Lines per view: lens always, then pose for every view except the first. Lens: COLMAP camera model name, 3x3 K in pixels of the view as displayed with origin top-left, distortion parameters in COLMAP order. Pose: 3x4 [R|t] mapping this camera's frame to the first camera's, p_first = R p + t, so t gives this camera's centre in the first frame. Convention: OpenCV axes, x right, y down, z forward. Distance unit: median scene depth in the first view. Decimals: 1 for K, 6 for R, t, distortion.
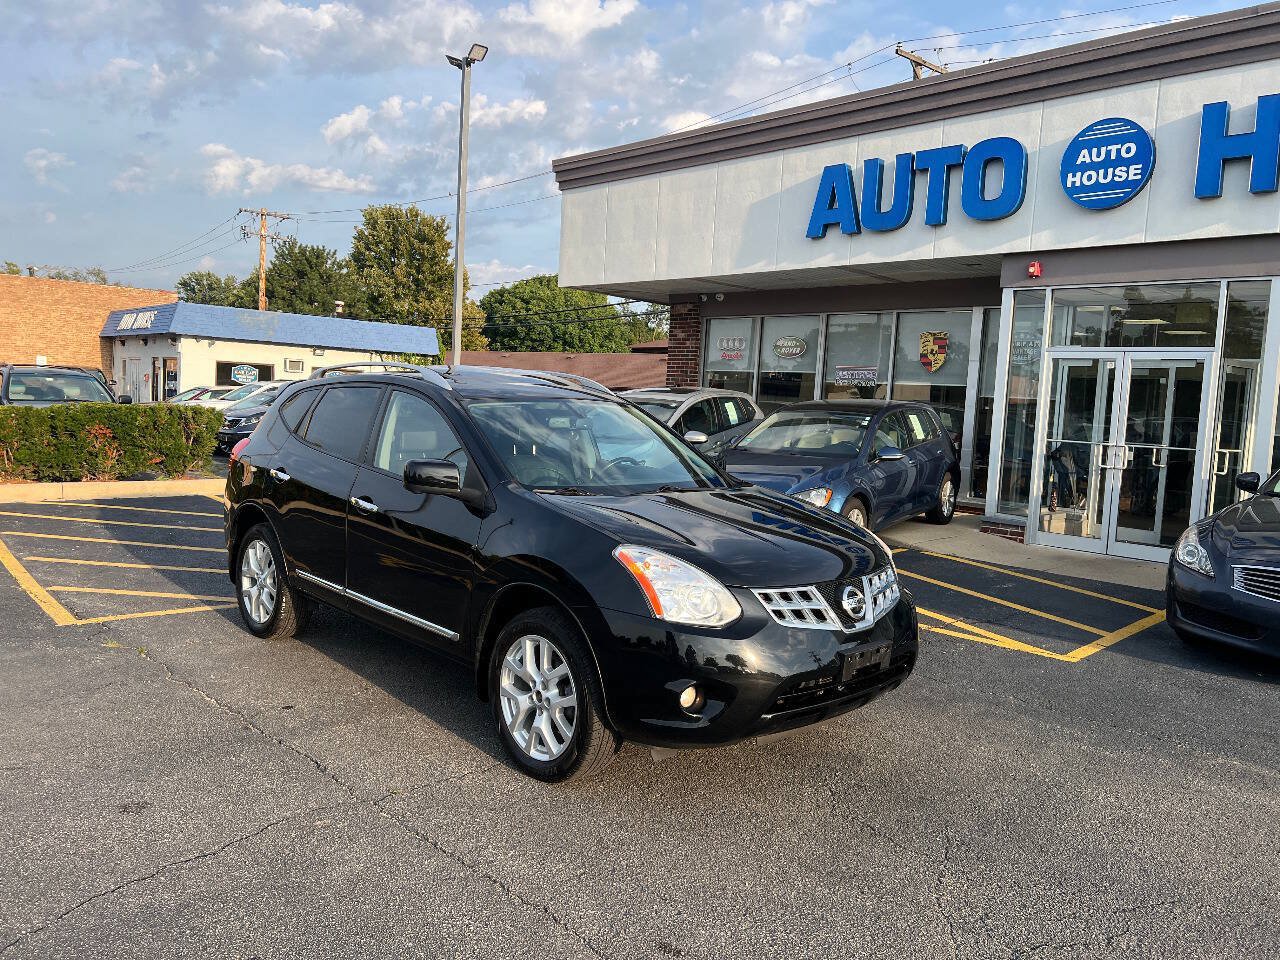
lens RADIAL K [[954.7, 0, 651.7], [0, 954.7, 478.0], [0, 0, 1]] dist [0.051881, -0.063762]
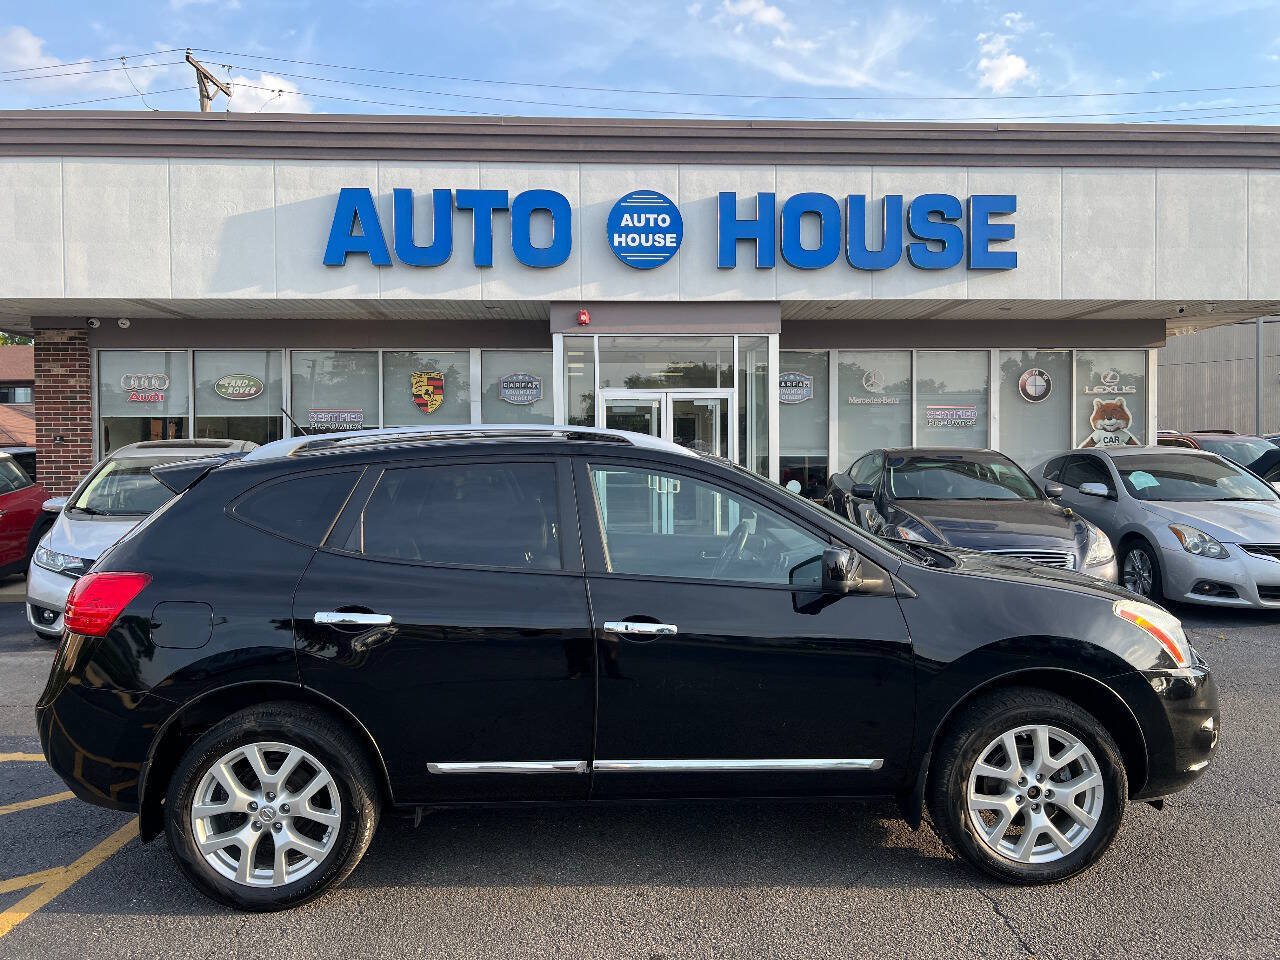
lens RADIAL K [[960.8, 0, 650.8], [0, 960.8, 472.8], [0, 0, 1]] dist [0.054702, -0.064738]
pose [[0.661952, -0.071308, 0.746147, -0.367171], [0.102515, 0.994723, 0.004116, -0.039433], [-0.742503, 0.073767, 0.665769, 0.235839]]
